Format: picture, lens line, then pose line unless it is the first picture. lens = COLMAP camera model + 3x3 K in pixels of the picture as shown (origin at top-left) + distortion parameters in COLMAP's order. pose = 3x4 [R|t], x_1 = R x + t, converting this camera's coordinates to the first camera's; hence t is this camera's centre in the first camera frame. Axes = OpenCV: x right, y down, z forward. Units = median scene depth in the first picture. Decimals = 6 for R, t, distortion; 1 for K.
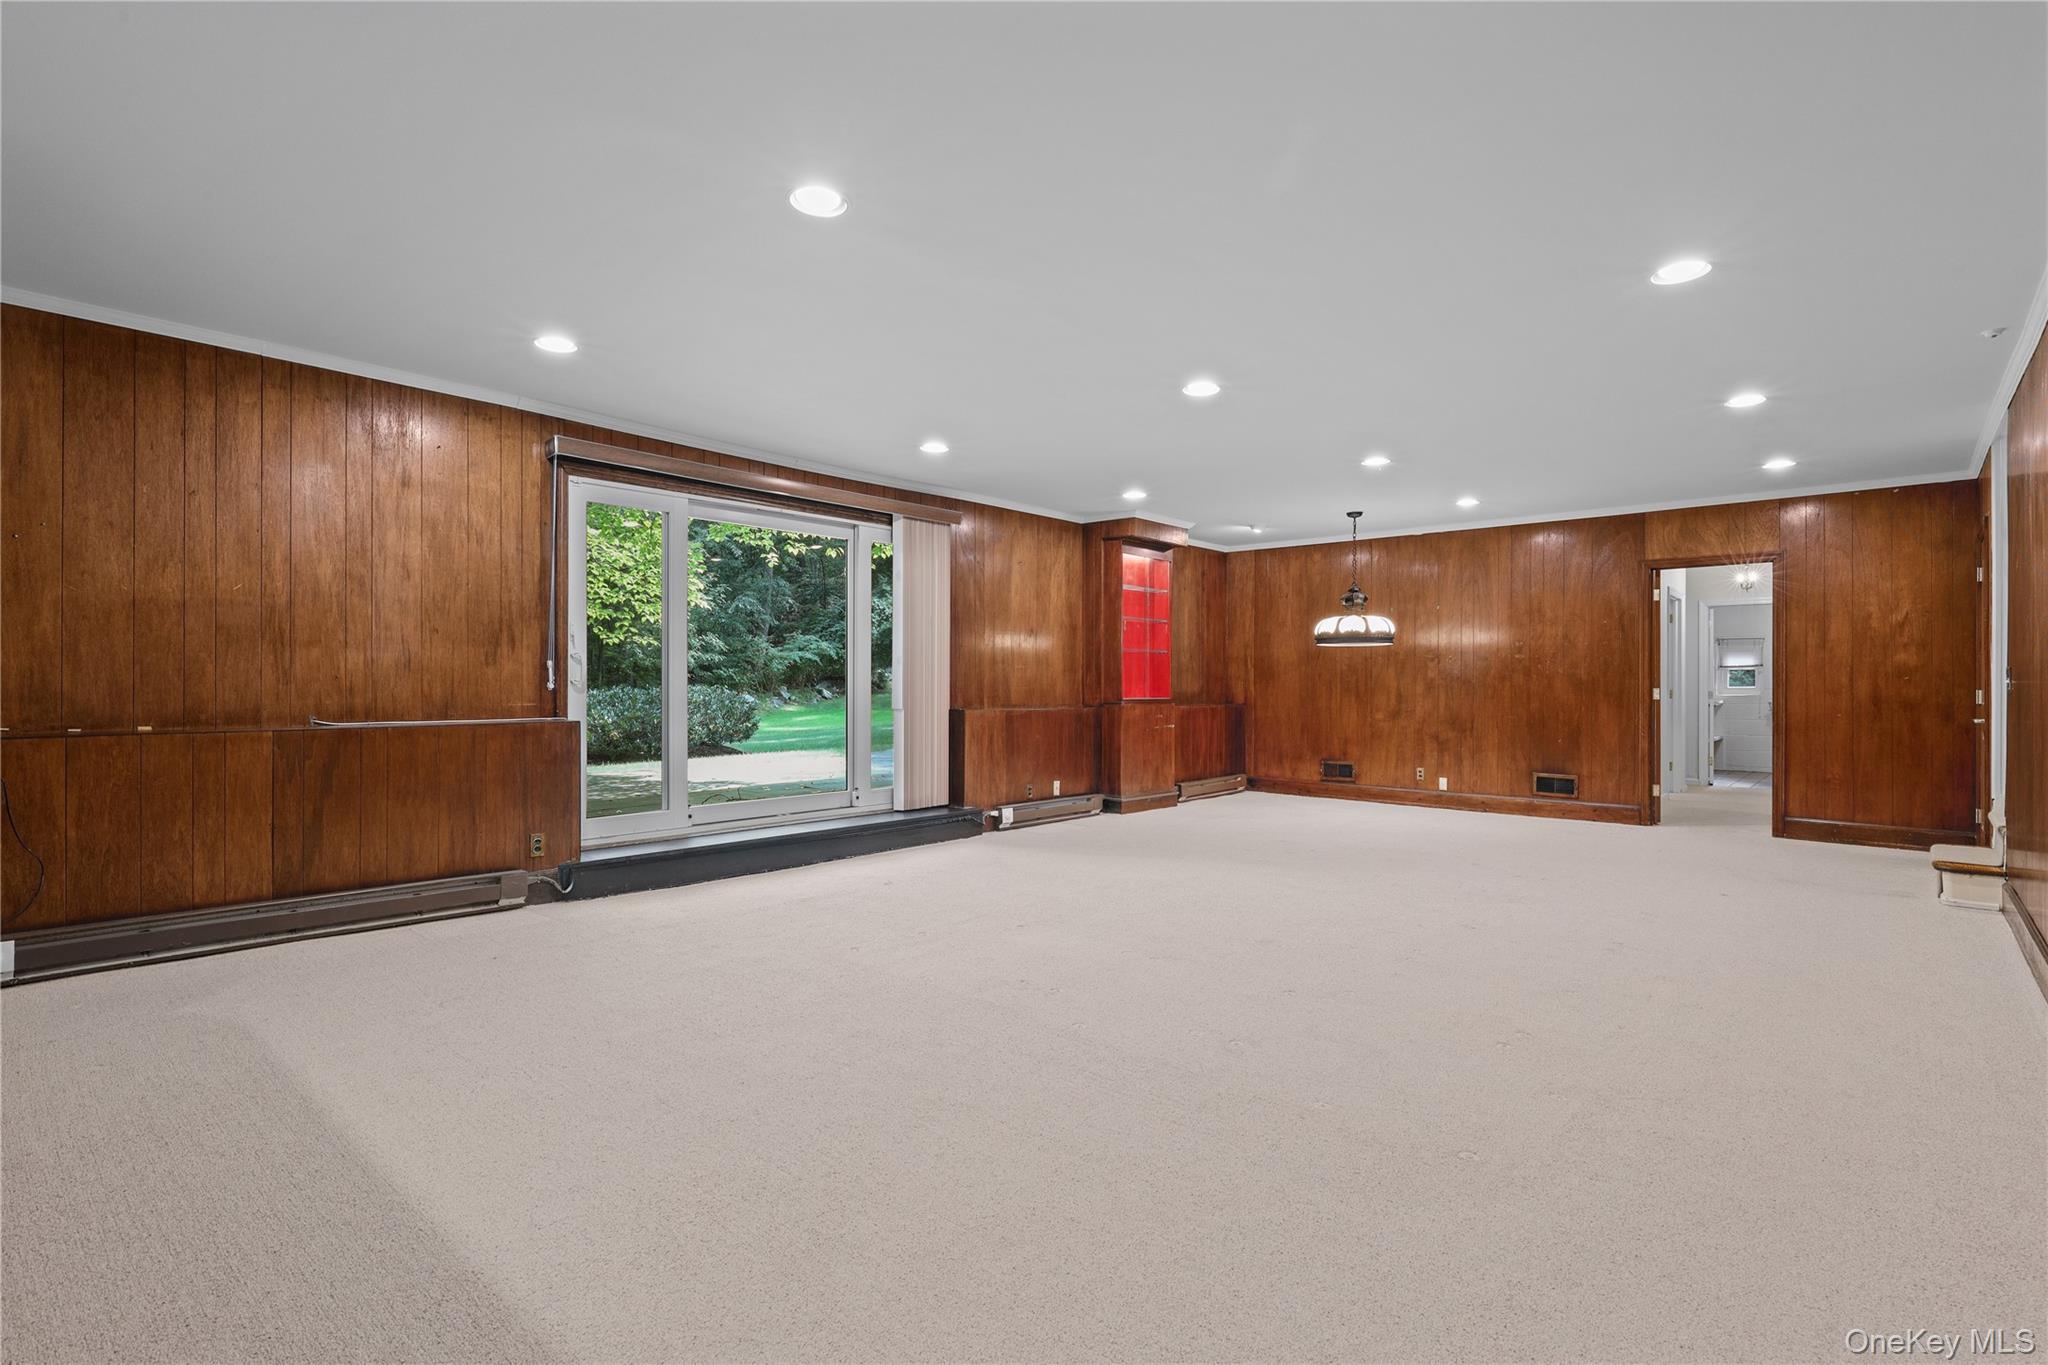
lens RADIAL K [[988.8, 0, 1027.4], [0, 988.8, 680.6], [0, 0, 1]] dist [0.001589, 0.000206]
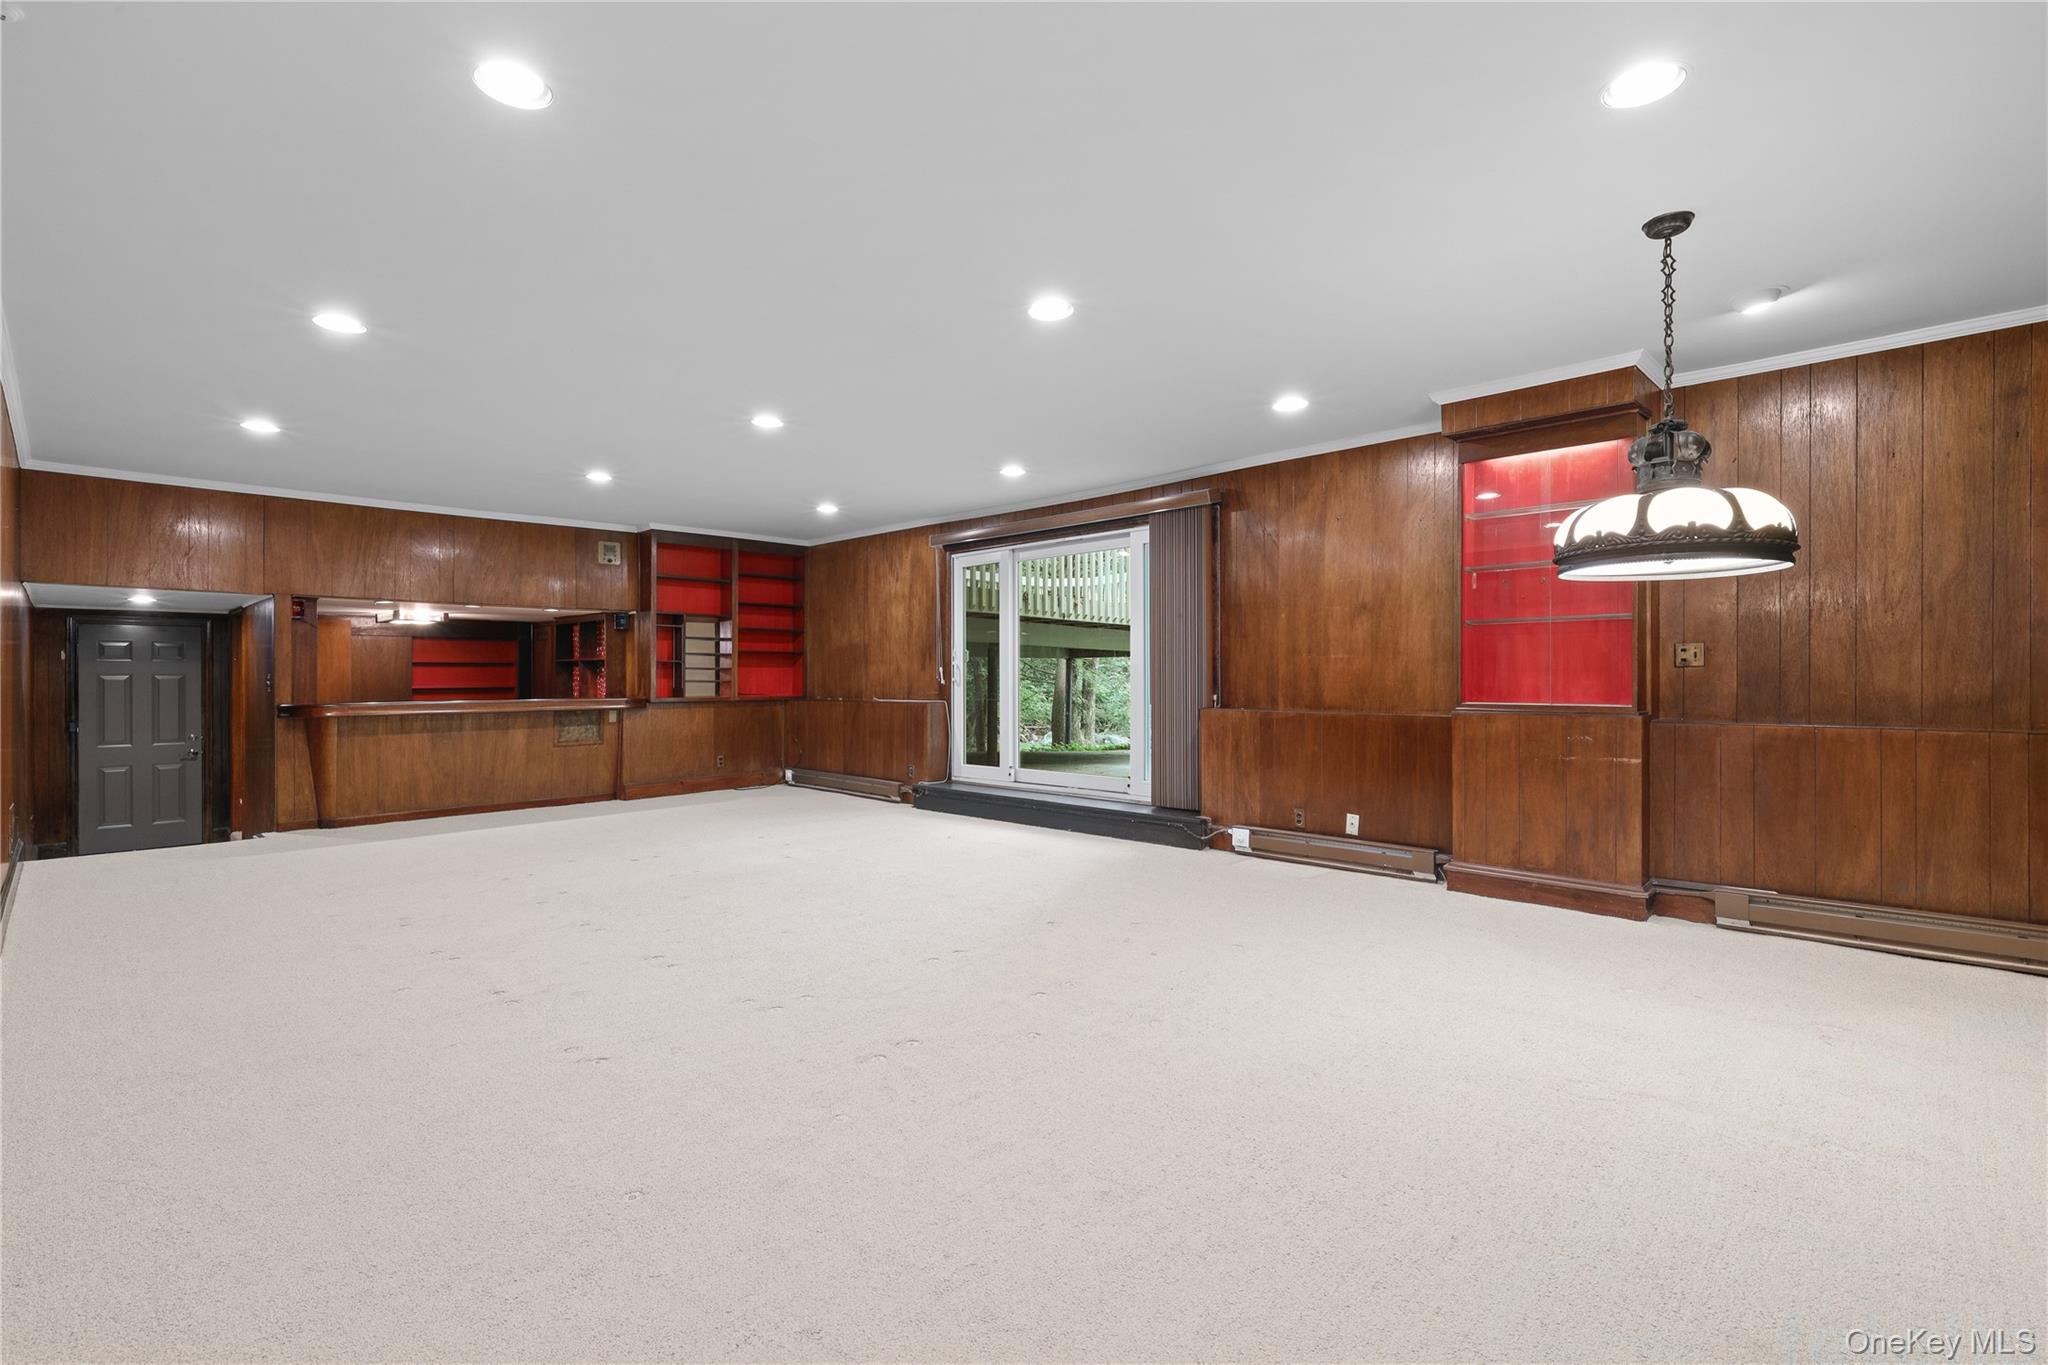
lens RADIAL K [[935.2, 0, 1027.4], [0, 935.2, 684.7], [0, 0, 1]] dist [-0.002303, 0.001421]
pose [[-0.057700, -0.002932, -0.998330, 0.755435], [0.001559, 0.999994, -0.003027, 0.009870], [0.998333, -0.001731, -0.057695, 0.844186]]
